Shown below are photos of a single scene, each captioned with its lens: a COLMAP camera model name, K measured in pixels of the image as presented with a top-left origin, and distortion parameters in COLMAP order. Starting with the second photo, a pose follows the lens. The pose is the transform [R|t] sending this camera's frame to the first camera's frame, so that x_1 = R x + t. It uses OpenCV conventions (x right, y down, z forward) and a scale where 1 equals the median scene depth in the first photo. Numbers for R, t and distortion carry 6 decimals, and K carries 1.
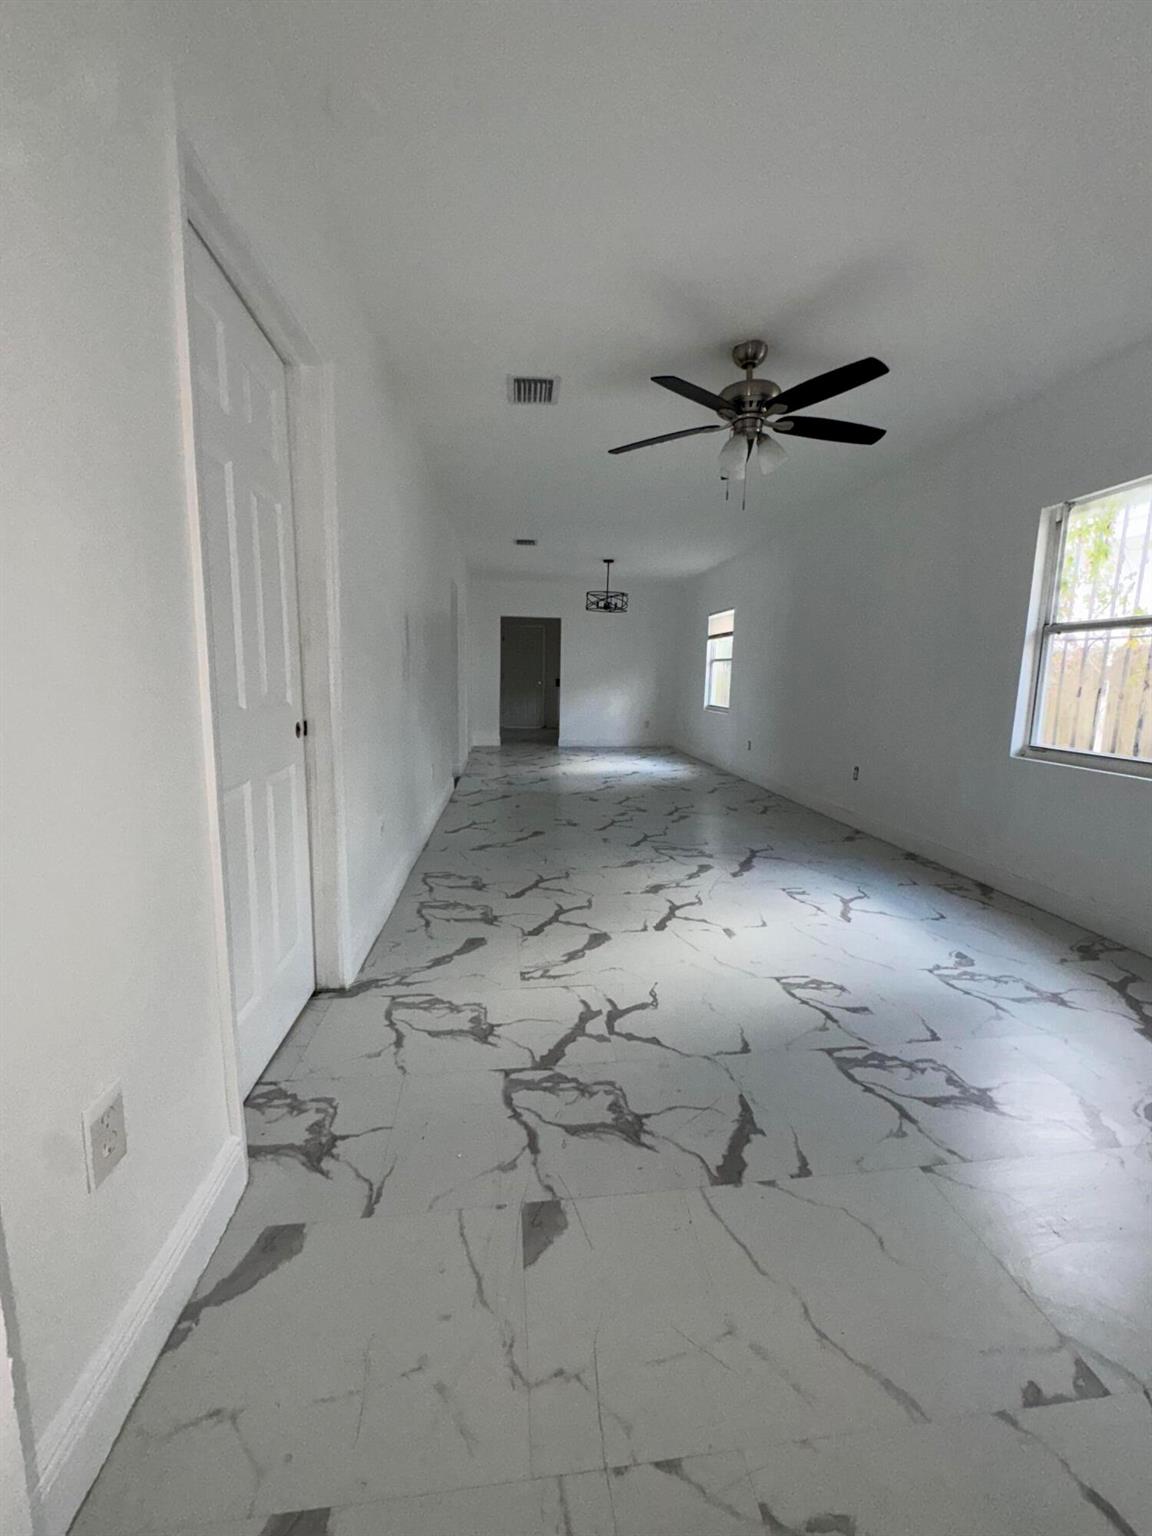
lens RADIAL K [[613.6, 0, 576.0], [0, 613.6, 768.0], [0, 0, 1]] dist [-0.005915, 0.000276]
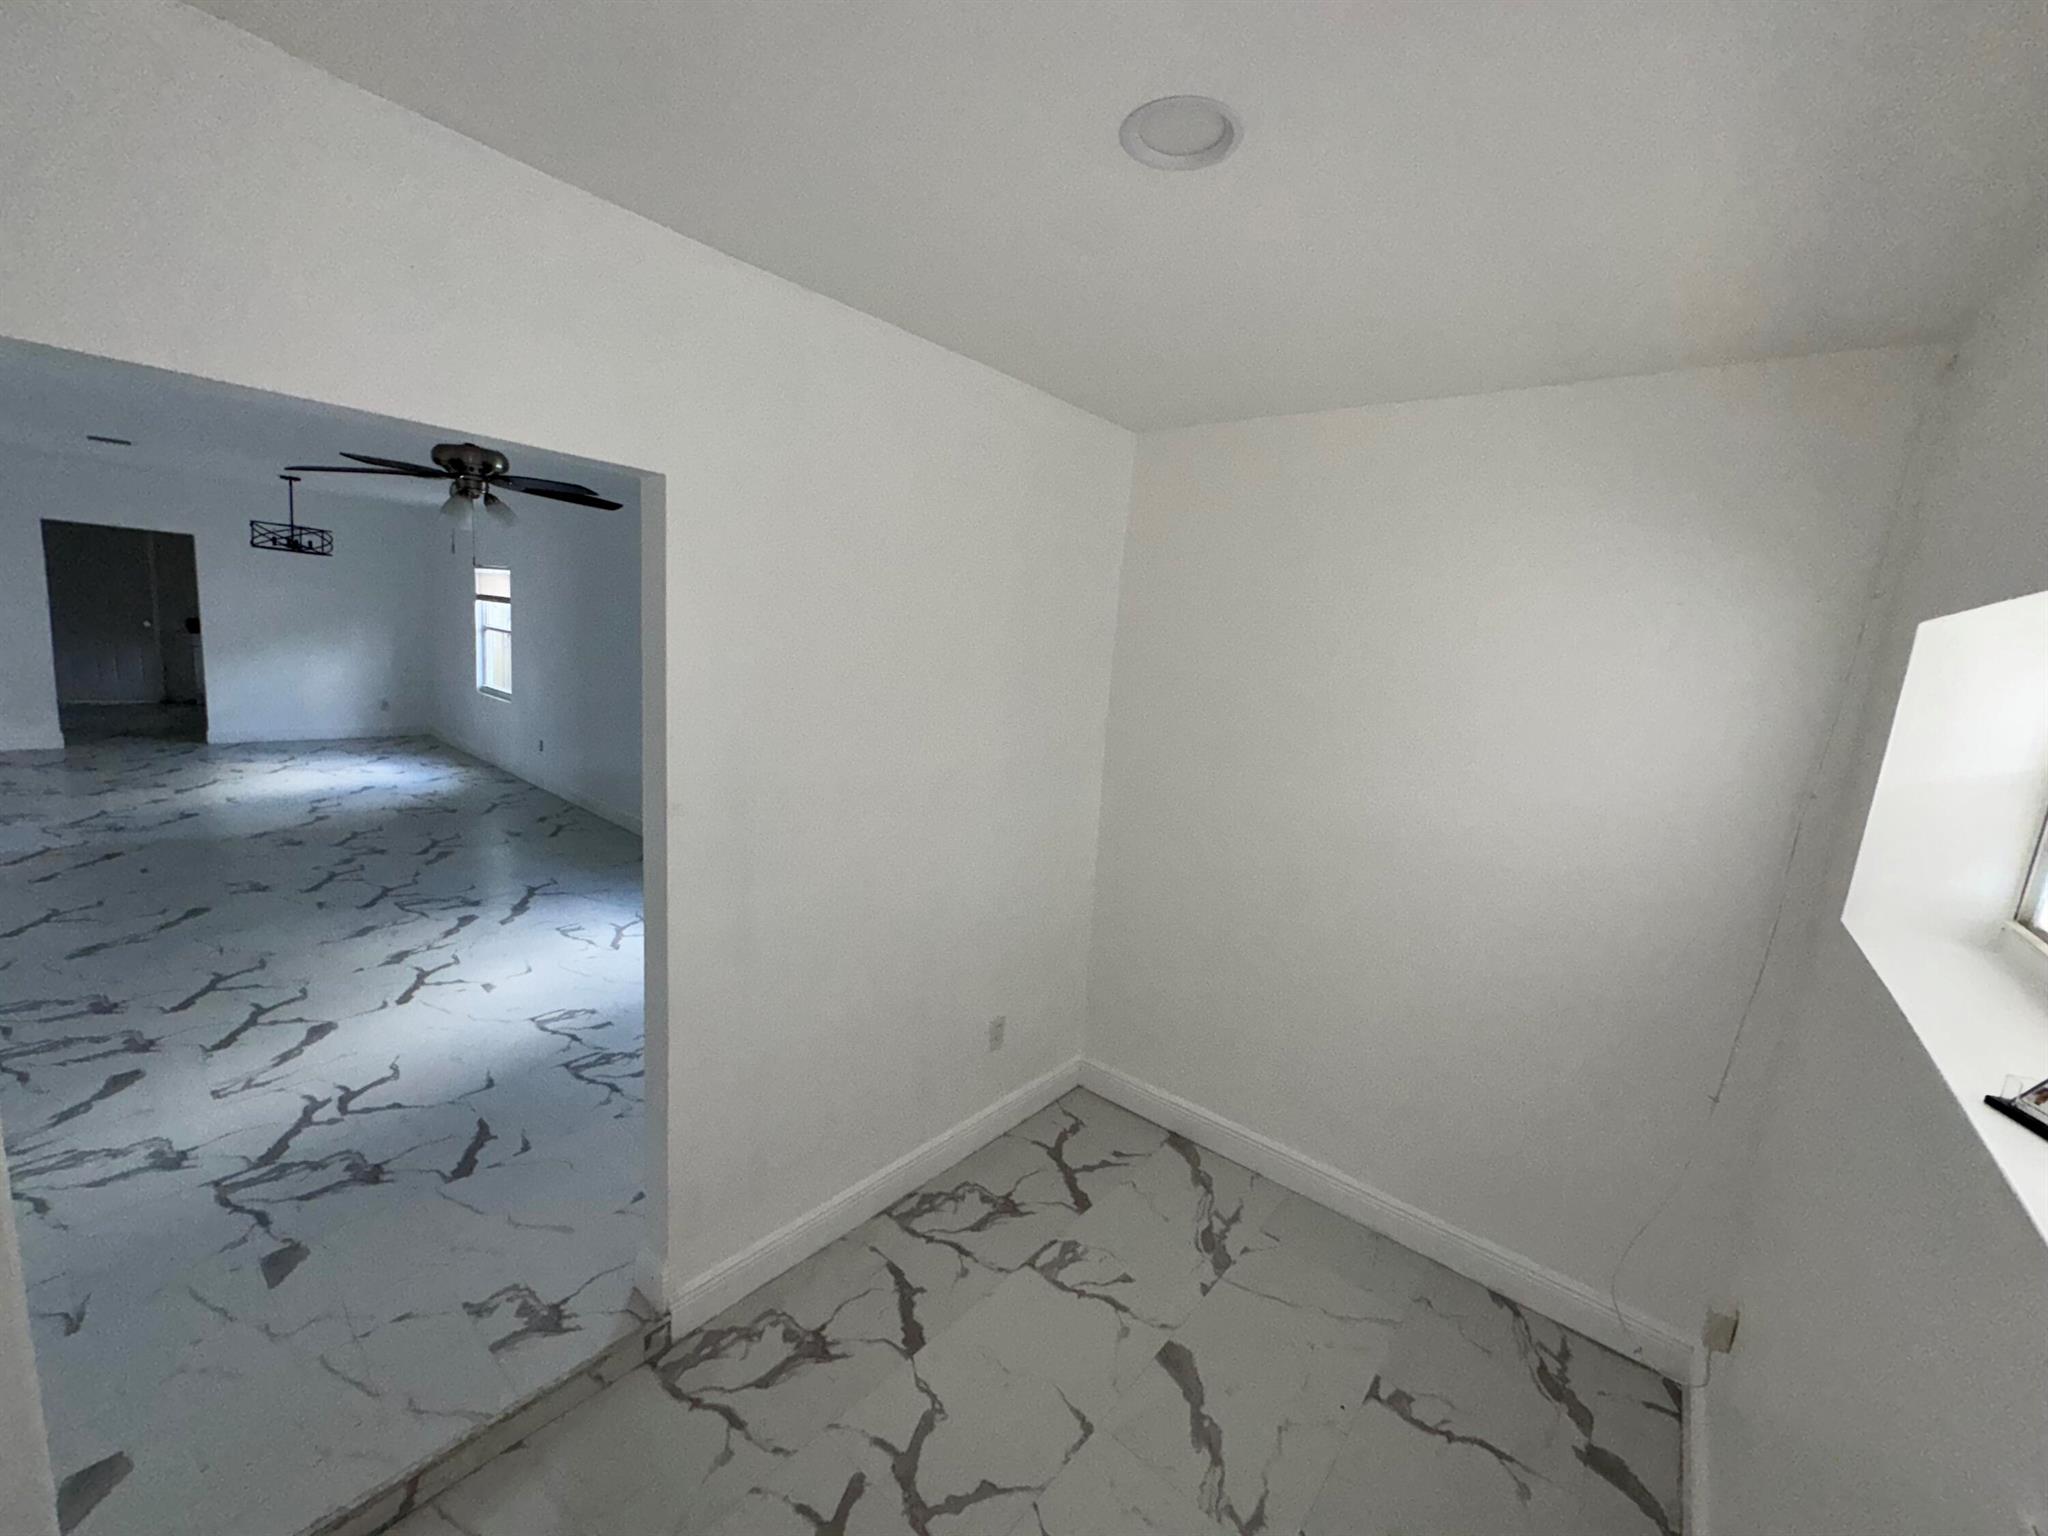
lens RADIAL K [[818.2, 0, 1028.8], [0, 818.2, 768.2], [0, 0, 1]] dist [-0.005915, 0.000276]
pose [[0.717303, -0.071707, 0.693061, -0.018050], [0.029621, 0.996929, 0.072489, -0.157210], [-0.696131, -0.031468, 0.717225, -0.555324]]
